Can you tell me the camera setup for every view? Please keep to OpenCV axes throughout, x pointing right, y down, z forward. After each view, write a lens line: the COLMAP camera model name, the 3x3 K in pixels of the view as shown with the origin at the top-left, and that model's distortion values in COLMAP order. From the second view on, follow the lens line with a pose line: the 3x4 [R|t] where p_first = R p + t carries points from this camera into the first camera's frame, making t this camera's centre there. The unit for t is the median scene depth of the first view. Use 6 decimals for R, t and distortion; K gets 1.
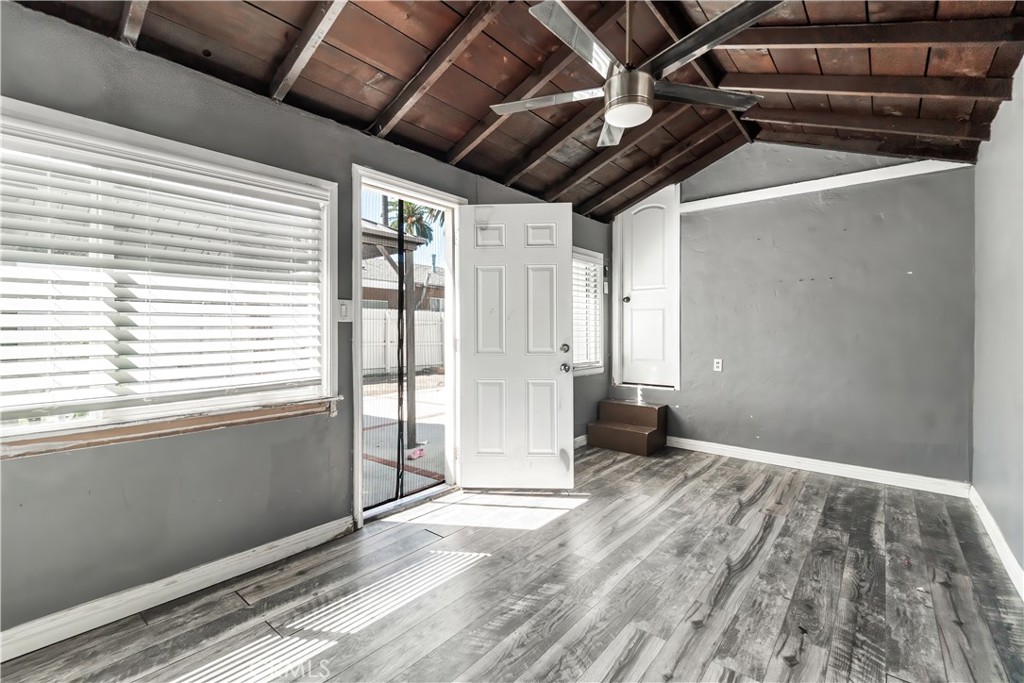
lens RADIAL K [[429.1, 0, 502.5], [0, 429.1, 330.8], [0, 0, 1]] dist [0.000727, 0.001449]
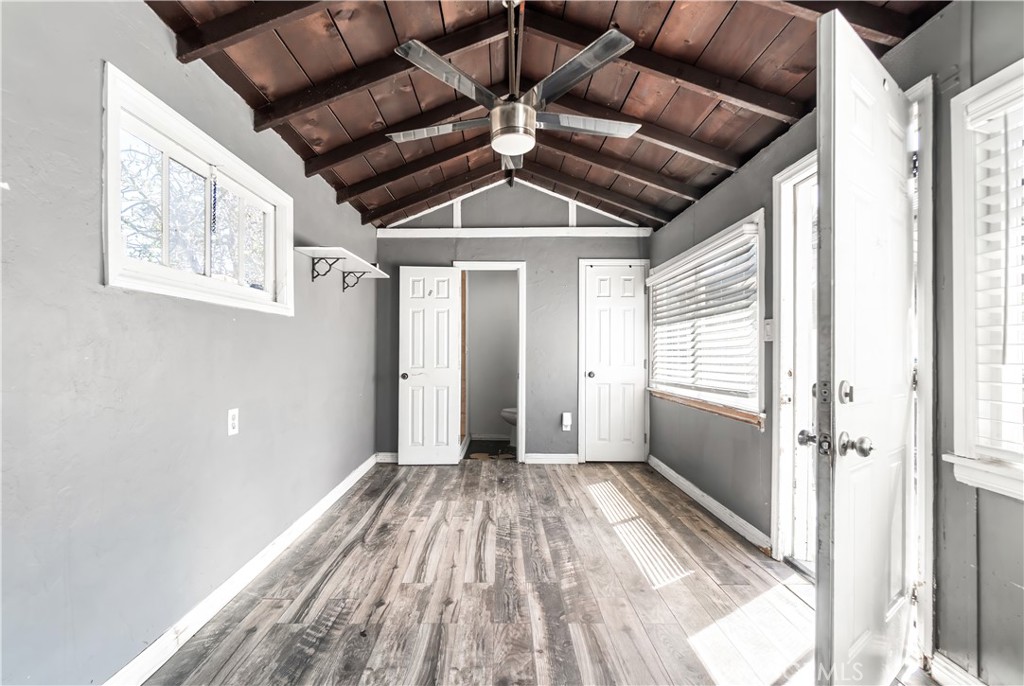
lens RADIAL K [[466.7, 0, 508.3], [0, 466.7, 345.3], [0, 0, 1]] dist [0.001423, 0.001303]
pose [[-0.741117, -0.013765, -0.671235, 1.163043], [-0.001396, 0.999819, -0.018963, 0.015525], [0.671375, -0.013117, -0.741002, 2.006511]]
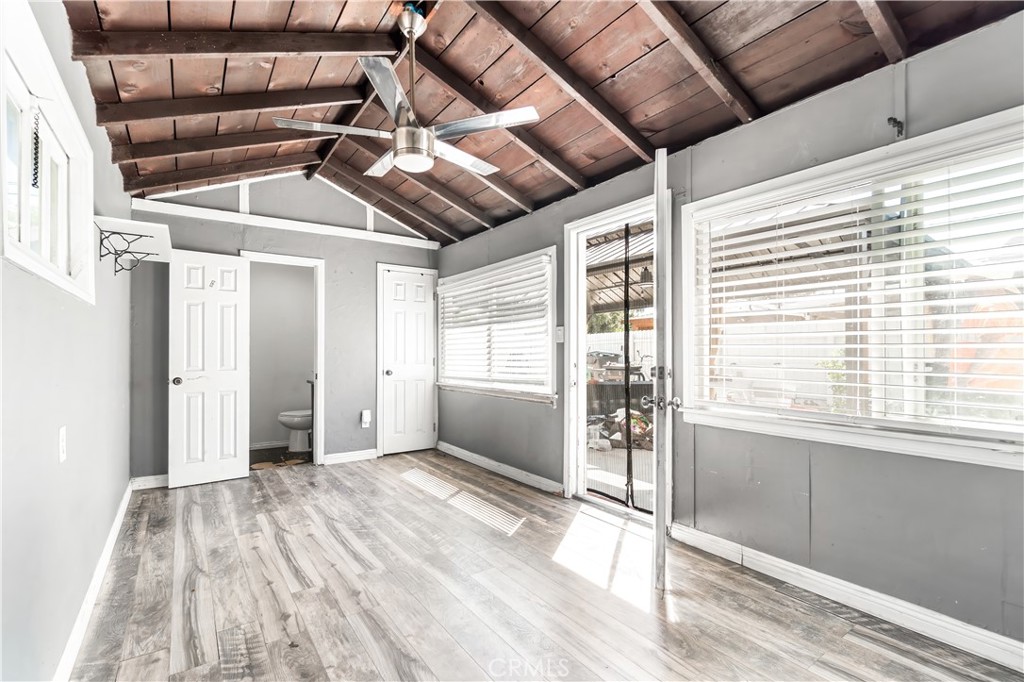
lens RADIAL K [[453.2, 0, 511.2], [0, 453.2, 346.0], [0, 0, 1]] dist [-0.002841, 0.000238]
pose [[-0.212646, -0.015034, -0.977014, 1.566172], [0.006511, 0.999838, -0.016802, 0.021452], [0.977108, -0.009934, -0.212513, 1.658182]]
